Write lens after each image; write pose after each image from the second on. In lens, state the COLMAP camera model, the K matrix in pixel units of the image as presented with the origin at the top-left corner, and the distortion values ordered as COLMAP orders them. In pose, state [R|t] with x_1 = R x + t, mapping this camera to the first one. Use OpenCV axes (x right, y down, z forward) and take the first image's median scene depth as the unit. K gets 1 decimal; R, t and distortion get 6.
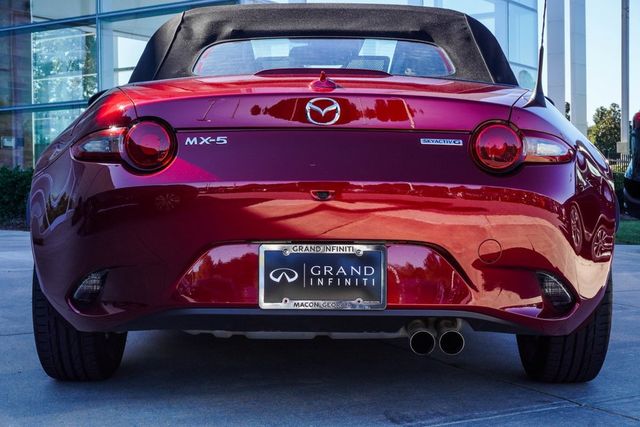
lens RADIAL K [[1129.1, 0, 318.7], [0, 1129.1, 208.6], [0, 0, 1]] dist [-0.117352, 0.000000]
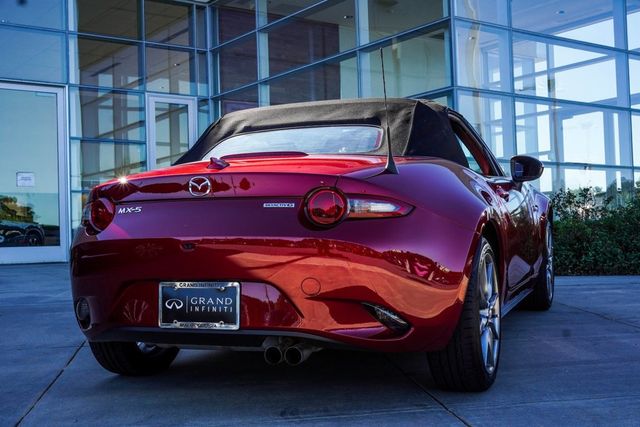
lens RADIAL K [[856.6, 0, 319.6], [0, 856.6, 216.7], [0, 0, 1]] dist [-0.013993, 0.000000]
pose [[0.935332, -0.029732, -0.352520, 0.514707], [0.016369, 0.999032, -0.040829, -0.003112], [0.353393, 0.032418, 0.934913, 0.063682]]
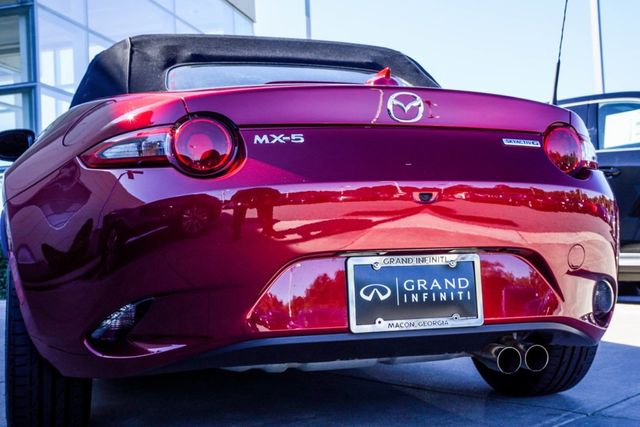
lens RADIAL K [[856.6, 0, 320.2], [0, 856.6, 212.3], [0, 0, 1]] dist [-0.013993, 0.000000]
pose [[0.949736, -0.015765, 0.312654, -0.274820], [0.038581, 0.997012, -0.066925, 0.039885], [-0.310665, 0.075623, 0.947507, 0.382267]]
